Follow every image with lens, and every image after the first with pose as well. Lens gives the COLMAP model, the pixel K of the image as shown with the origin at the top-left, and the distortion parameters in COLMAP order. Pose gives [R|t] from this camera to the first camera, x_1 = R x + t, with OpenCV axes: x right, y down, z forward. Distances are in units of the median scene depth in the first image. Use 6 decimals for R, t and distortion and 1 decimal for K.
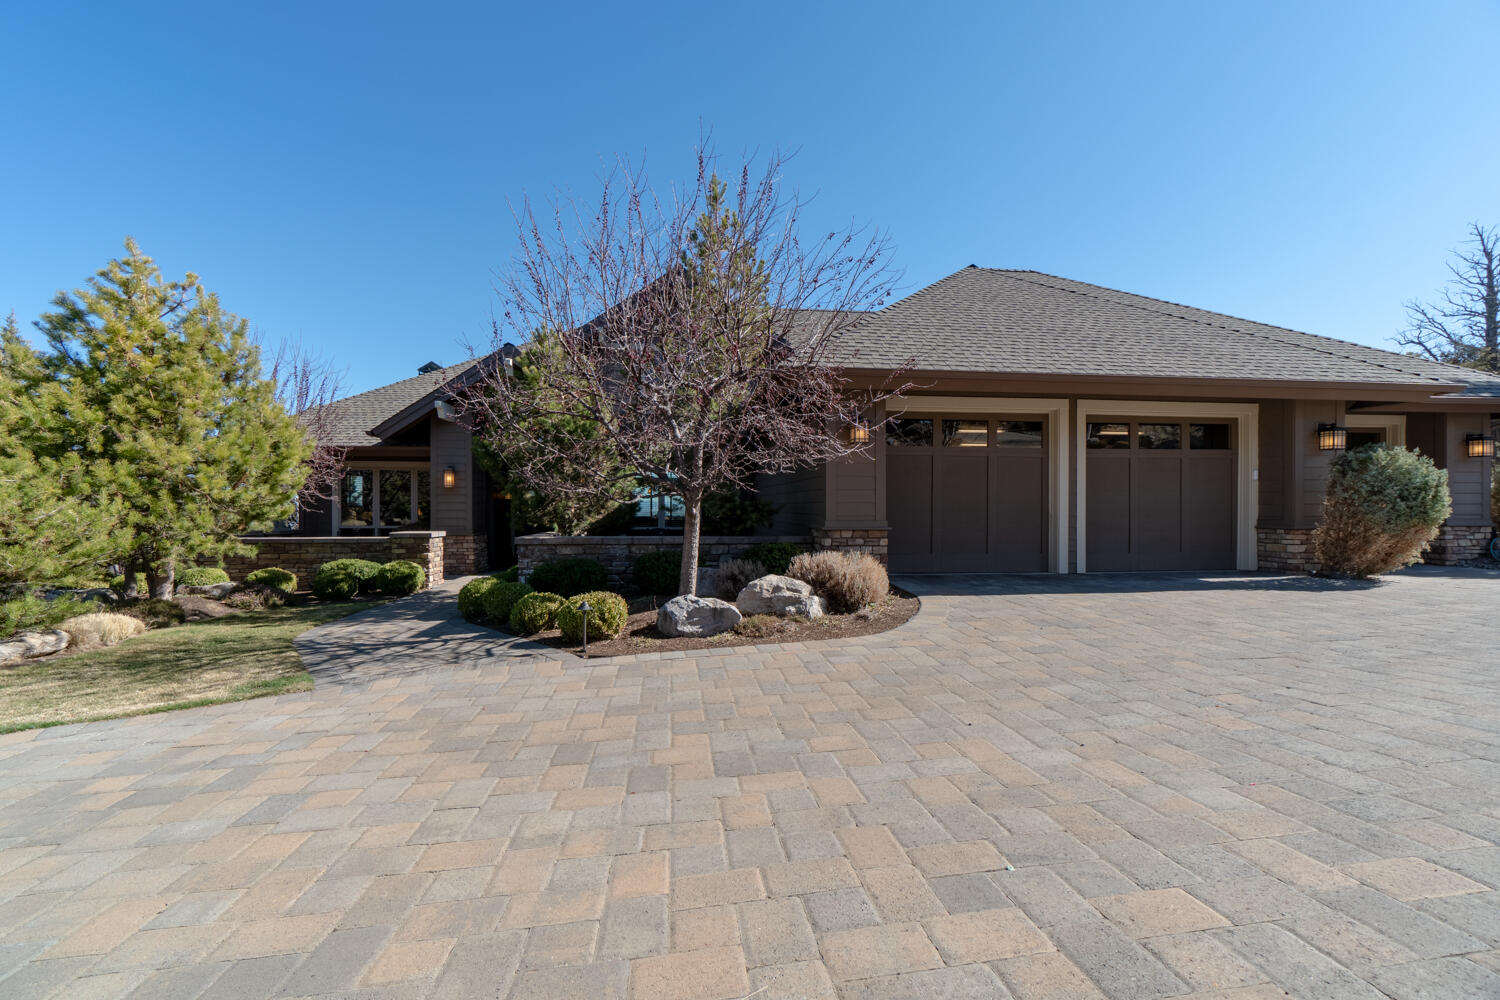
lens RADIAL K [[649.0, 0, 747.3], [0, 649.0, 510.7], [0, 0, 1]] dist [-0.008345, 0.001934]
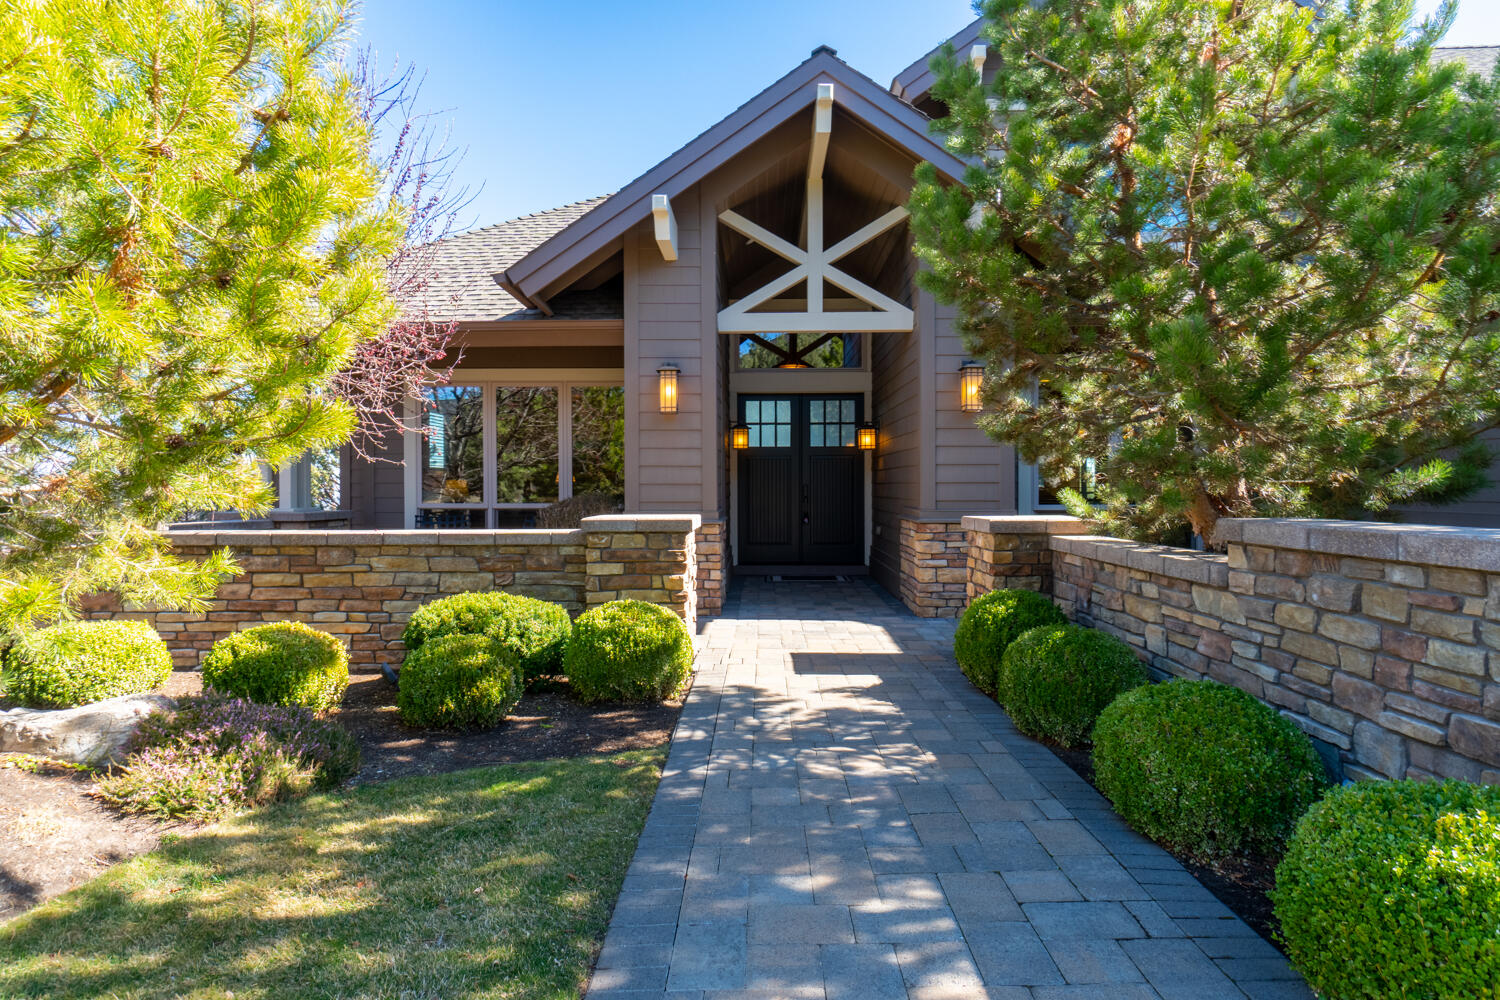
lens RADIAL K [[816.0, 0, 750.7], [0, 816.0, 499.7], [0, 0, 1]] dist [-0.006228, -0.000742]
pose [[0.991665, -0.004249, -0.128772, -0.504977], [0.005847, 0.999911, 0.012033, 0.023402], [0.128709, -0.012685, 0.991601, 0.706064]]
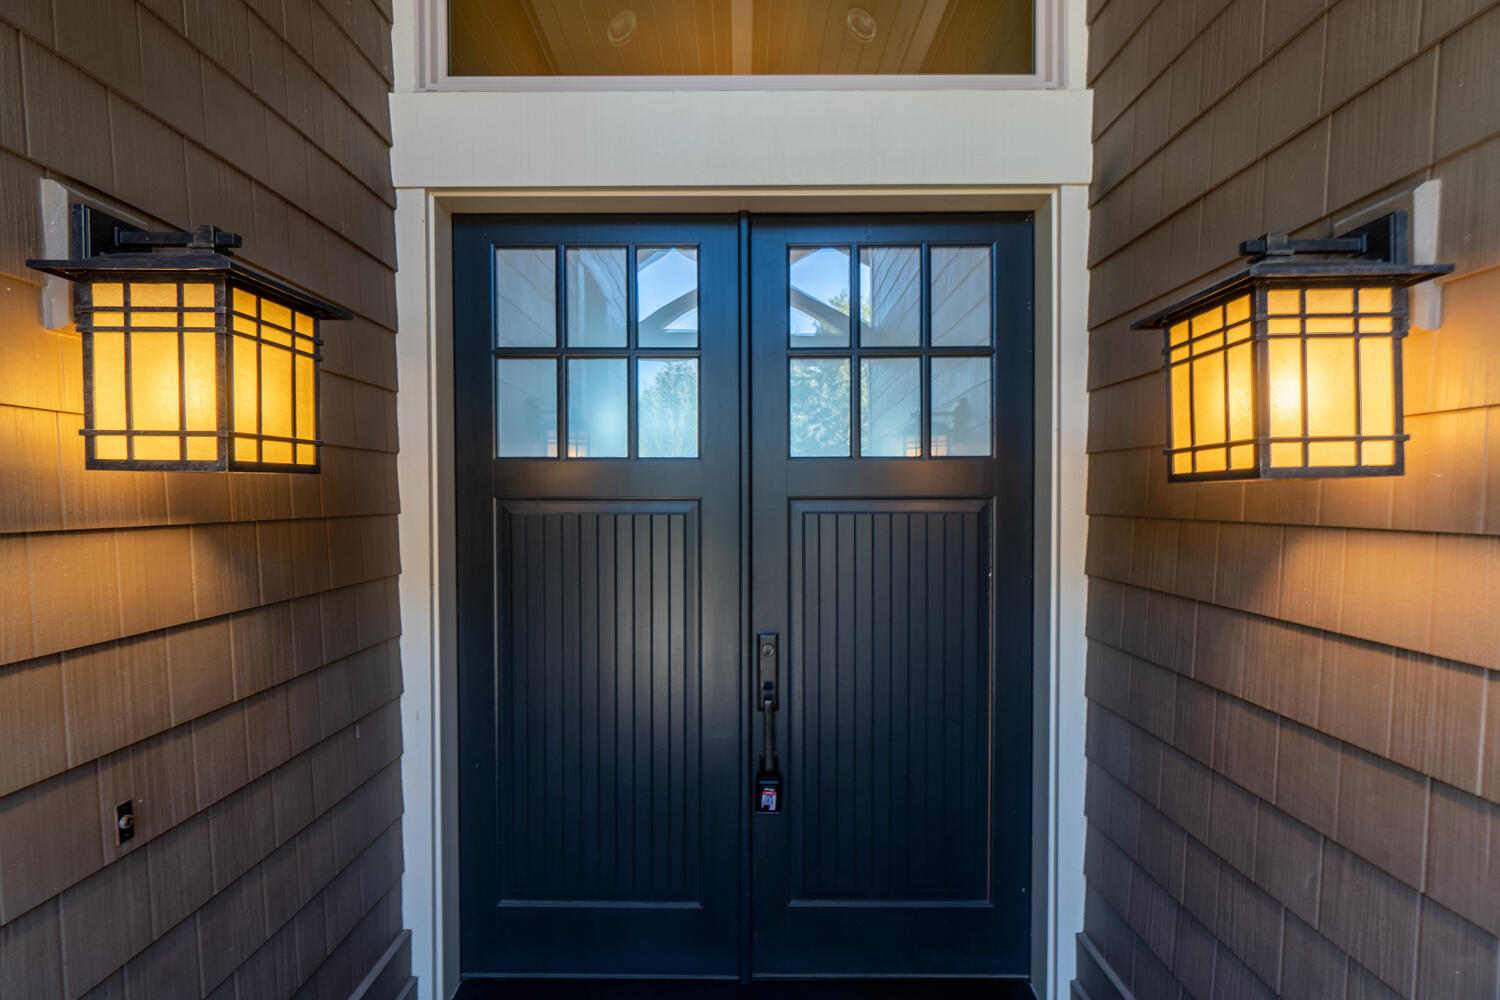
lens RADIAL K [[649.0, 0, 750.3], [0, 649.0, 500.3], [0, 0, 1]] dist [-0.008345, 0.001934]
pose [[0.992081, -0.006527, -0.125431, -0.558767], [0.007076, 0.999967, 0.003935, -0.027360], [0.125401, -0.004792, 0.992095, 1.703444]]
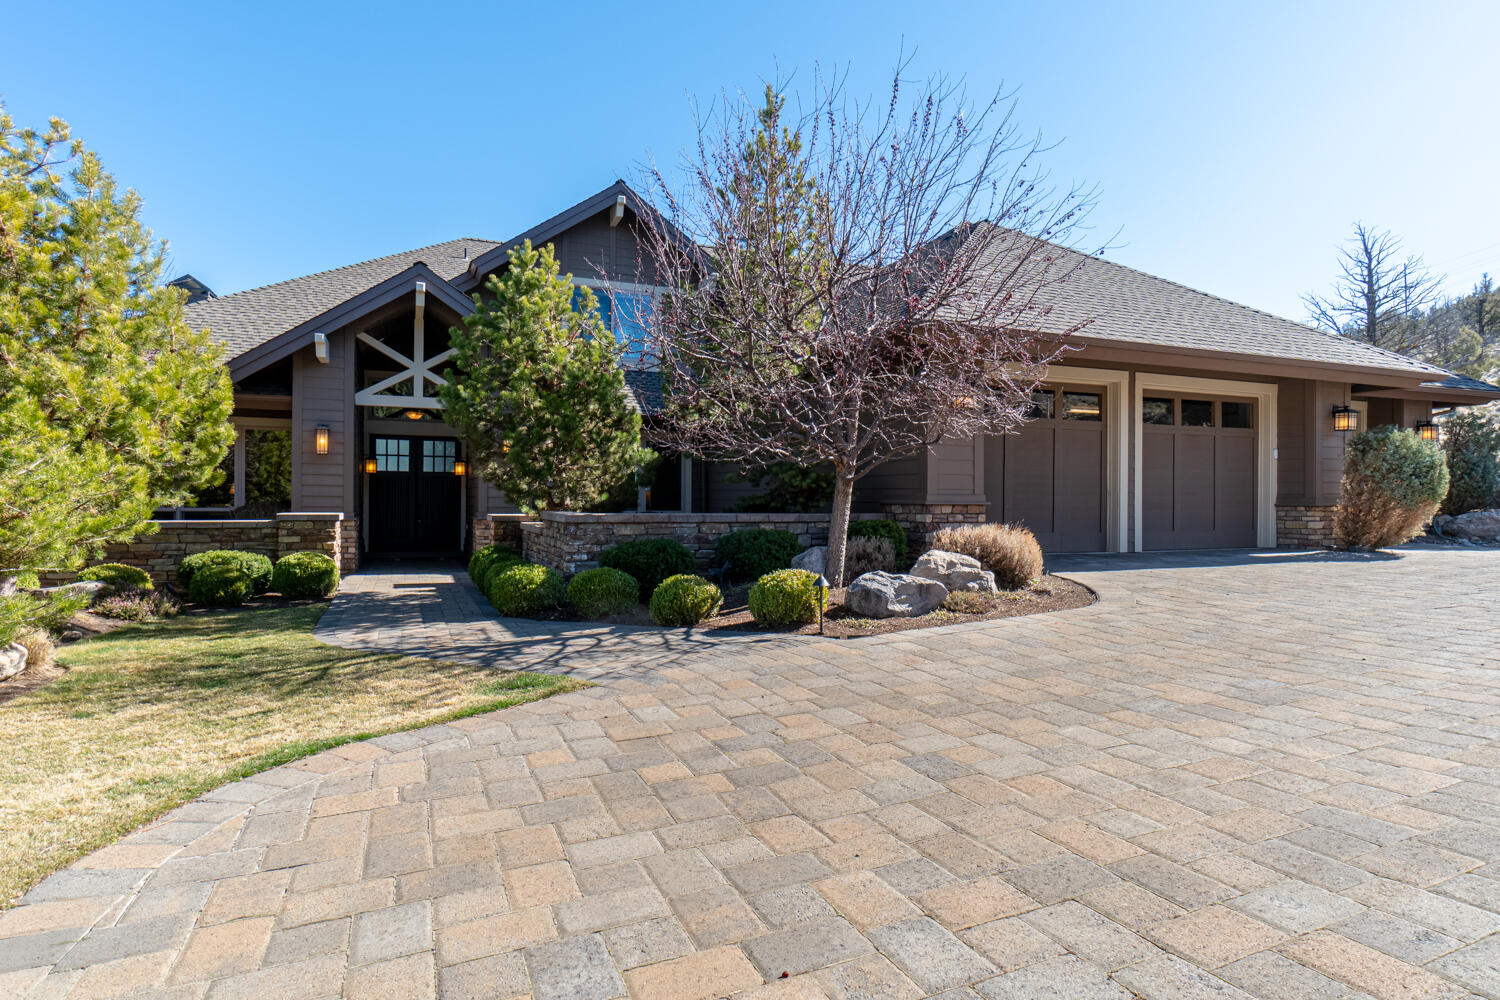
lens RADIAL K [[821.2, 0, 750.3], [0, 821.2, 498.6], [0, 0, 1]] dist [-0.005006, -0.000737]
pose [[0.961036, 0.004618, 0.276386, -0.380327], [-0.003618, 0.999985, -0.004127, 0.024320], [-0.276401, 0.002966, 0.961038, -0.015962]]
